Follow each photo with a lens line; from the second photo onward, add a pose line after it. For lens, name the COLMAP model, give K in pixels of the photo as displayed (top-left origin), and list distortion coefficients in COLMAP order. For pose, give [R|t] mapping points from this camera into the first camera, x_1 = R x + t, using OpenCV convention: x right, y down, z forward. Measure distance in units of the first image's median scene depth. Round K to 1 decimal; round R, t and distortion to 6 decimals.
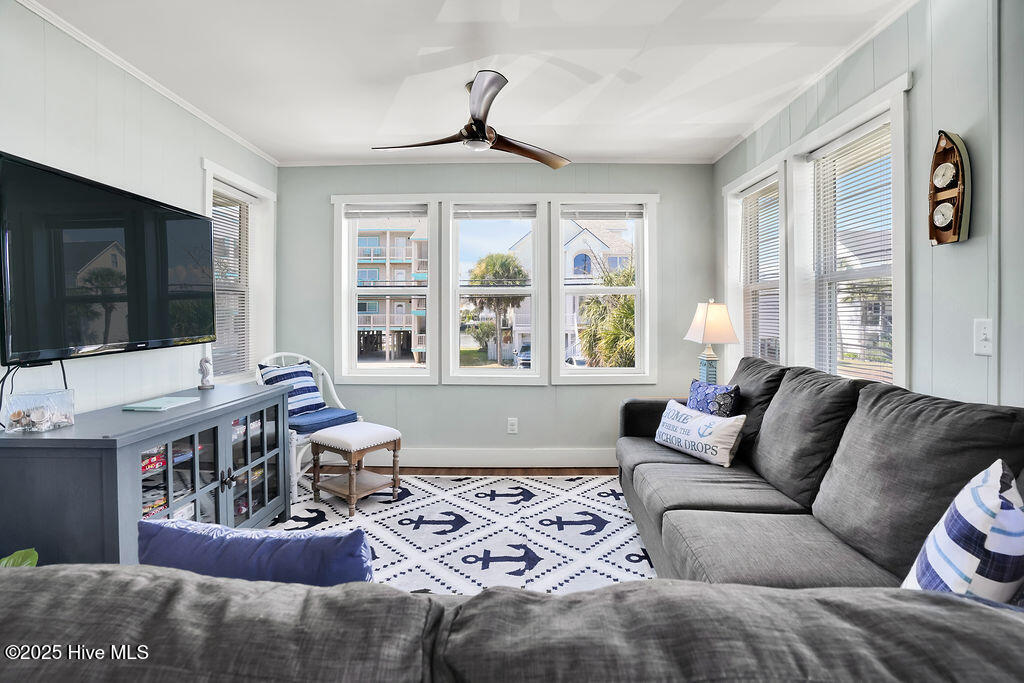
lens RADIAL K [[456.8, 0, 512.0], [0, 456.8, 341.5], [0, 0, 1]] dist [-0.057601, -0.000109]
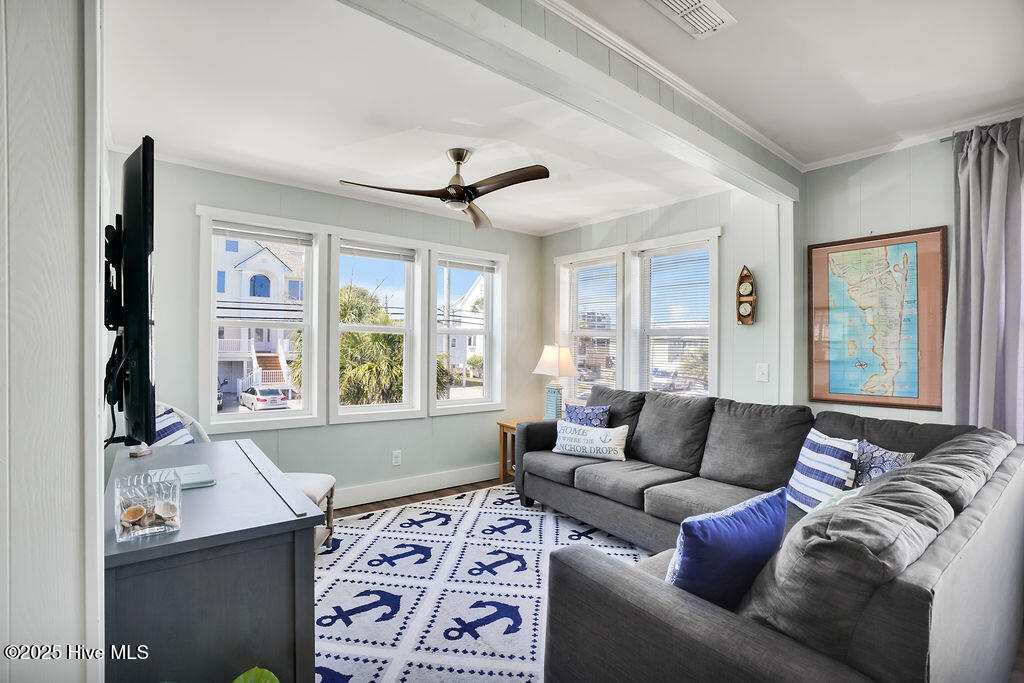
lens RADIAL K [[470.9, 0, 512.0], [0, 470.9, 341.5], [0, 0, 1]] dist [-0.002945, -0.000075]
pose [[0.802044, 0.024605, 0.596758, -0.692205], [0.012381, 0.998251, -0.057799, -0.026338], [-0.597136, 0.053746, 0.800337, -0.038674]]
